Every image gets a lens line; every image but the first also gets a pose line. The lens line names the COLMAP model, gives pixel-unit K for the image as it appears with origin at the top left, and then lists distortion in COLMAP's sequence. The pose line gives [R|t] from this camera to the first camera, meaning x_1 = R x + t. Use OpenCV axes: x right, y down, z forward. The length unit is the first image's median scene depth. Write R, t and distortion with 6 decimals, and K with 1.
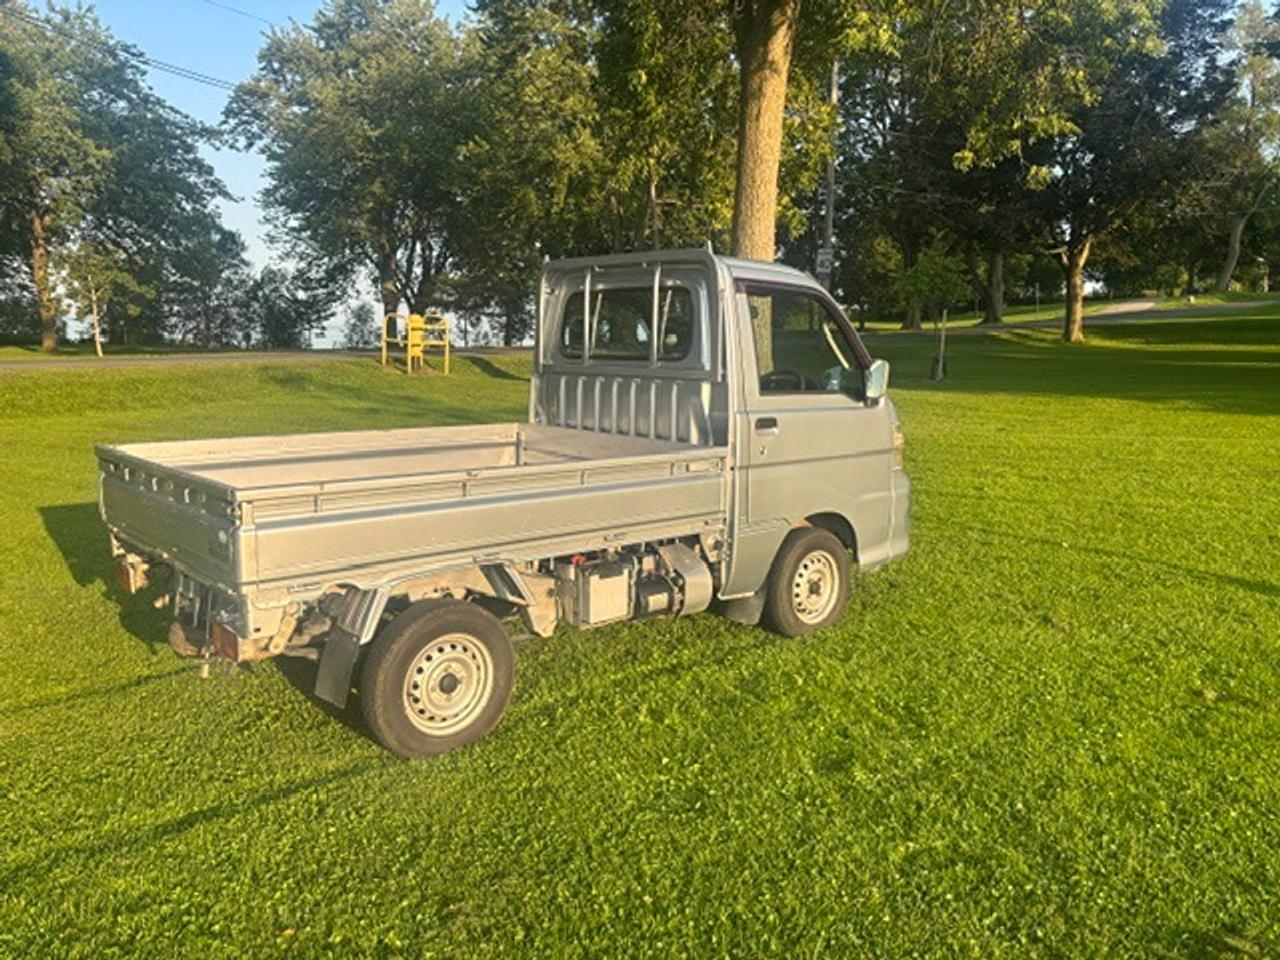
lens RADIAL K [[939.6, 0, 628.4], [0, 939.6, 477.7], [0, 0, 1]] dist [0.036015, -0.000012]
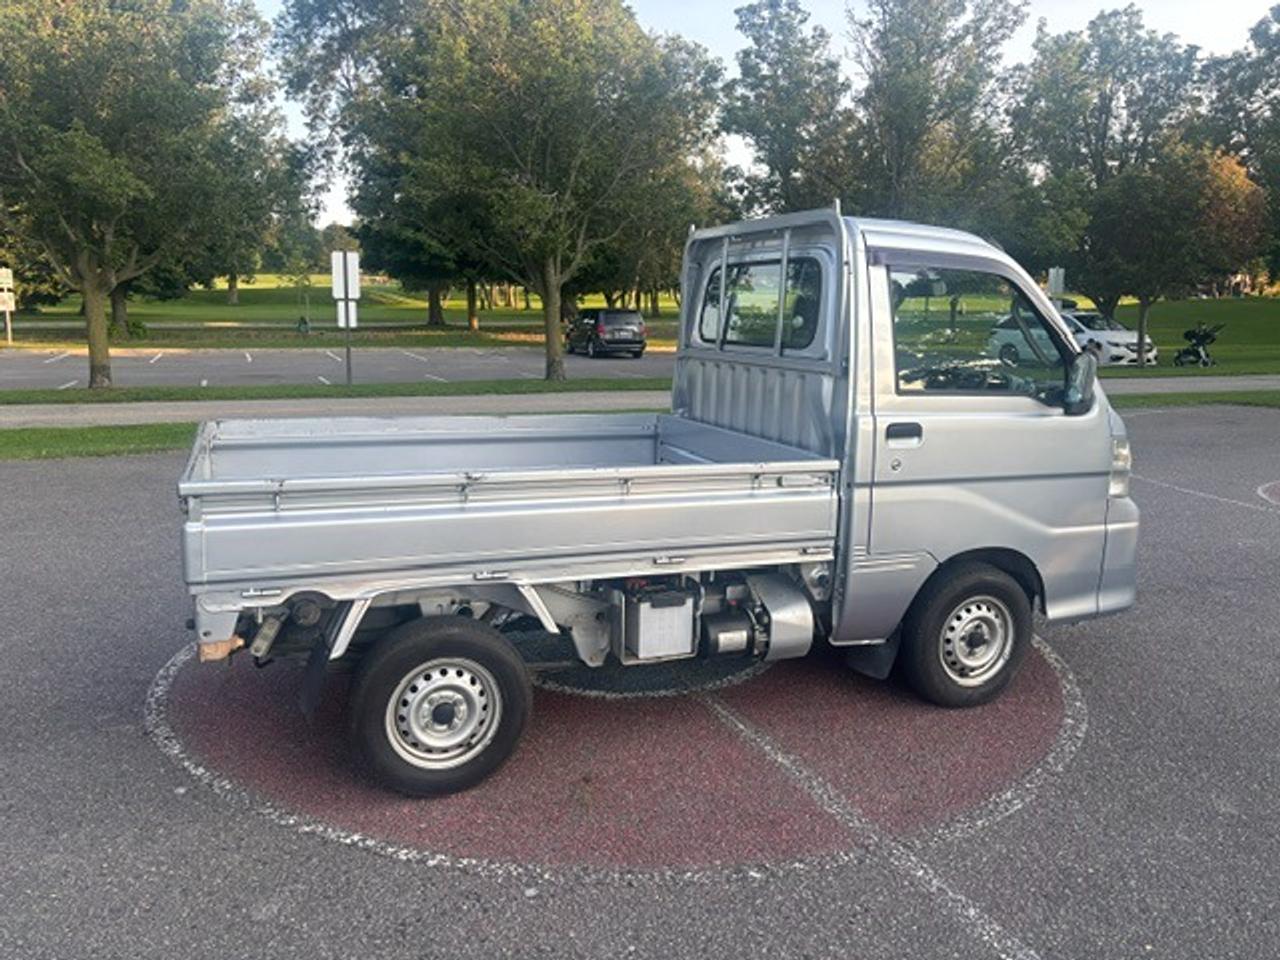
lens RADIAL K [[964.9, 0, 621.0], [0, 964.9, 479.4], [0, 0, 1]] dist [0.045991, -0.049818]
pose [[0.935352, 0.064476, -0.347792, 0.222980], [-0.055813, 0.997832, 0.034881, -0.033825], [0.349287, -0.013215, 0.936922, 0.167337]]
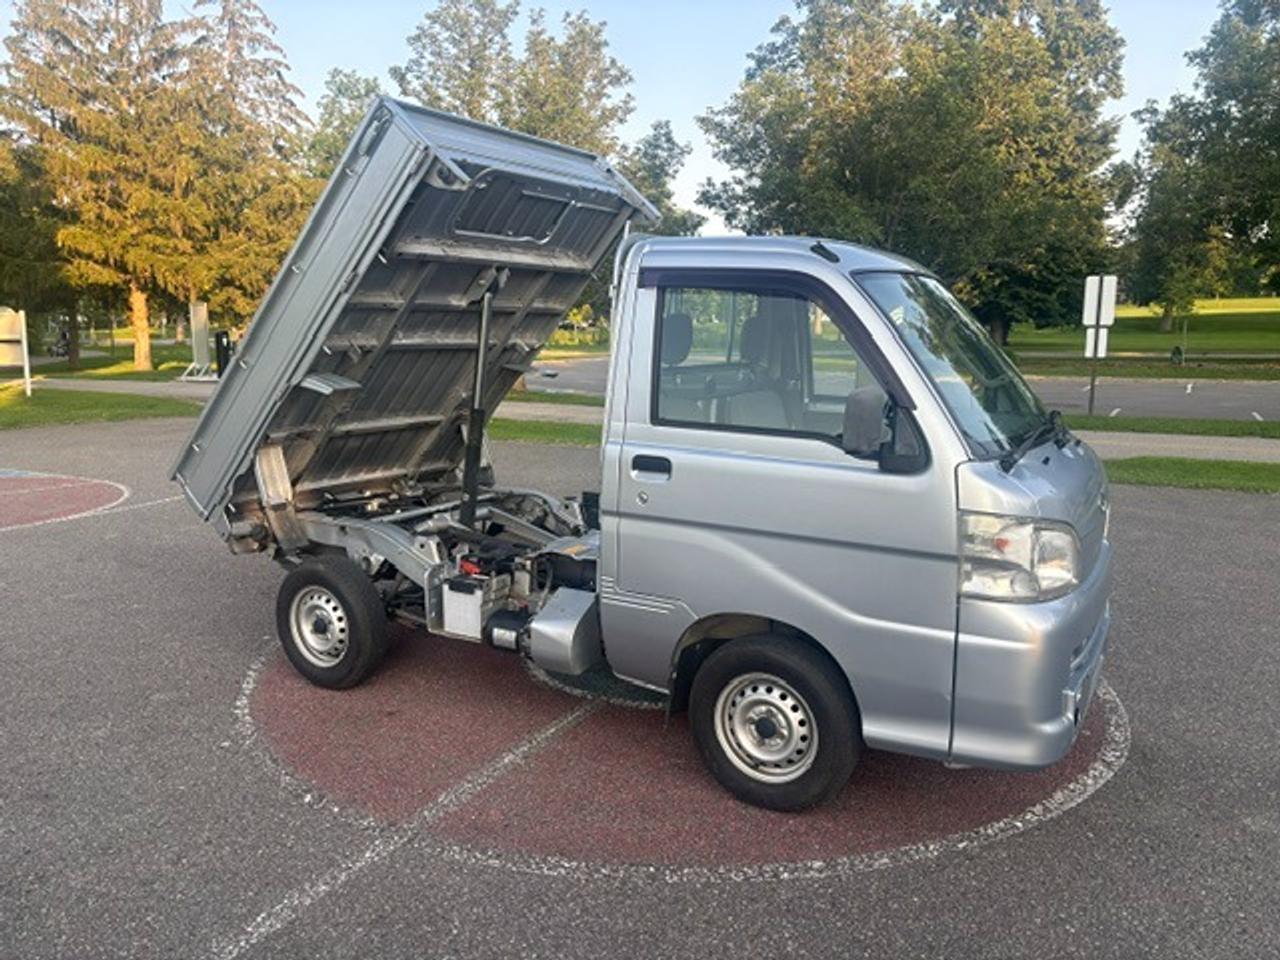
lens RADIAL K [[964.9, 0, 639.7], [0, 964.9, 468.9], [0, 0, 1]] dist [0.045991, -0.049818]
pose [[0.303611, 0.131240, -0.943714, 0.907677], [-0.143180, 0.985505, 0.090988, -0.127671], [0.941976, 0.107496, 0.318002, 0.797318]]
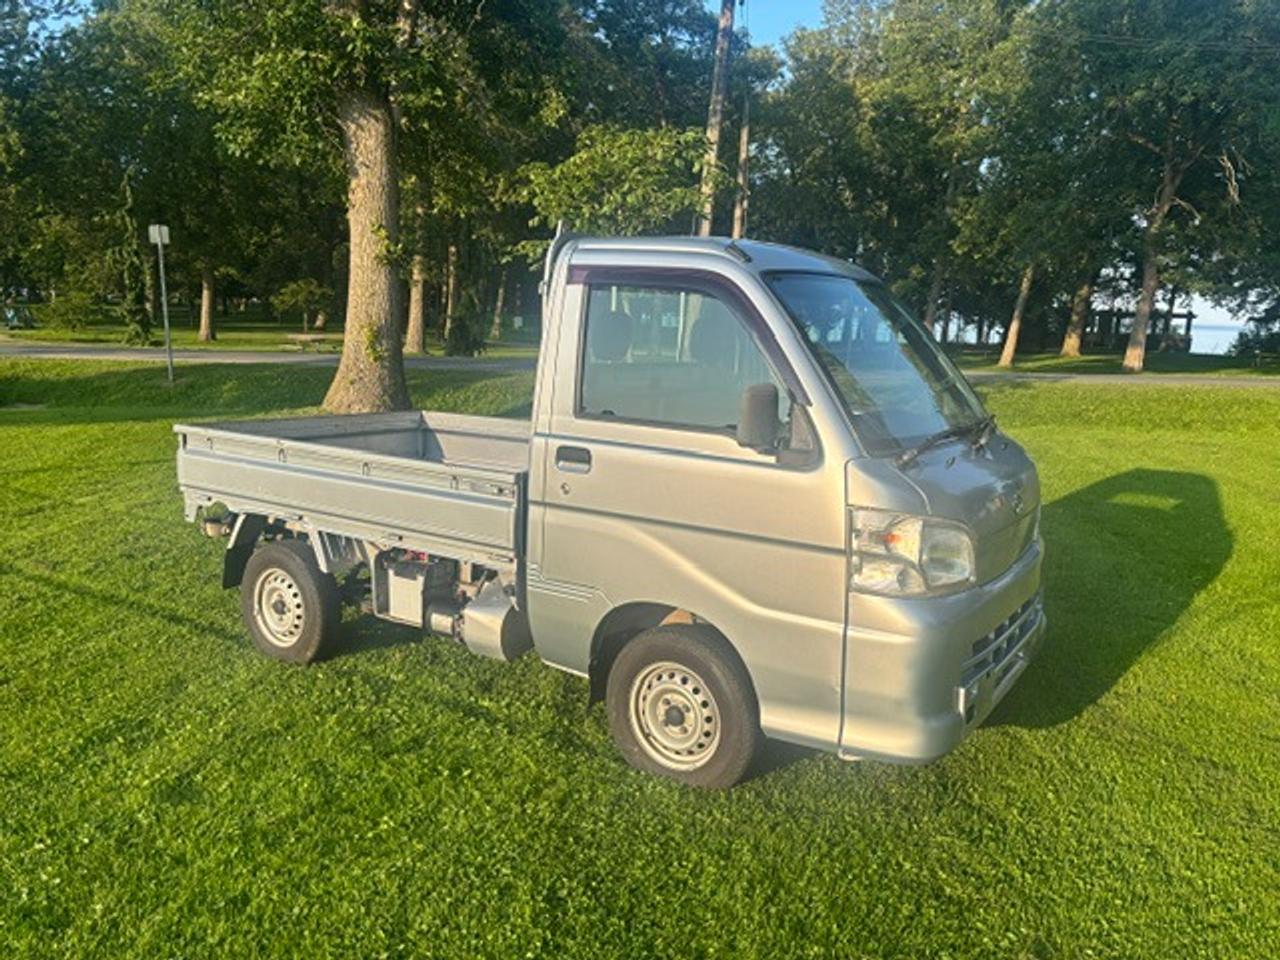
lens RADIAL K [[964.9, 0, 646.0], [0, 964.9, 469.5], [0, 0, 1]] dist [0.045991, -0.049818]
pose [[0.257245, 0.129864, -0.957580, 0.961186], [-0.161682, 0.982745, 0.089843, -0.132549], [0.952724, 0.131712, 0.273803, 0.895945]]
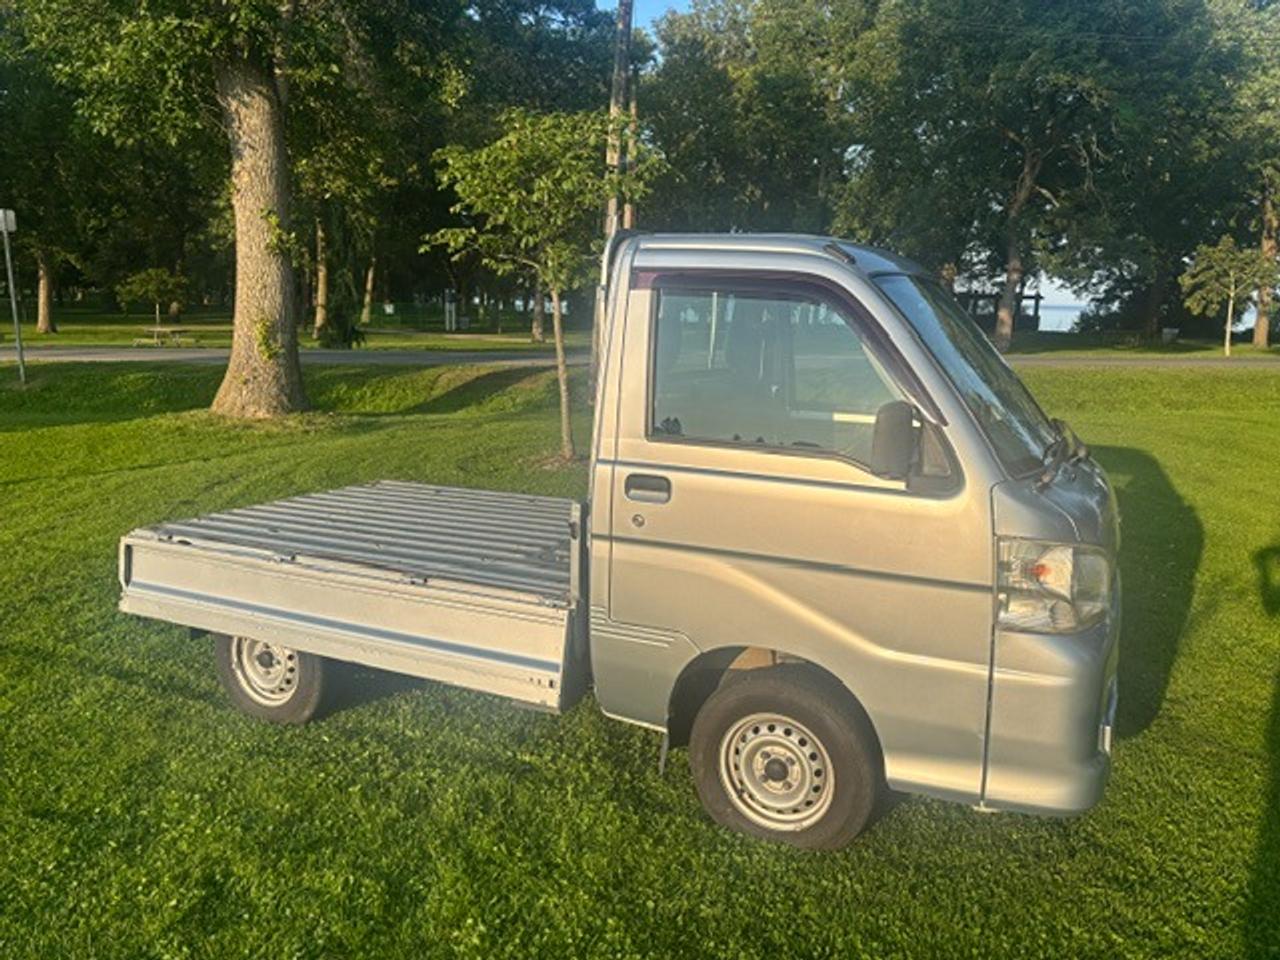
lens RADIAL K [[964.9, 0, 647.3], [0, 964.9, 470.4], [0, 0, 1]] dist [0.045991, -0.049818]
pose [[0.385369, 0.134397, -0.912923, 0.818752], [-0.140655, 0.986331, 0.085829, -0.132435], [0.911980, 0.095332, 0.399005, 0.768628]]
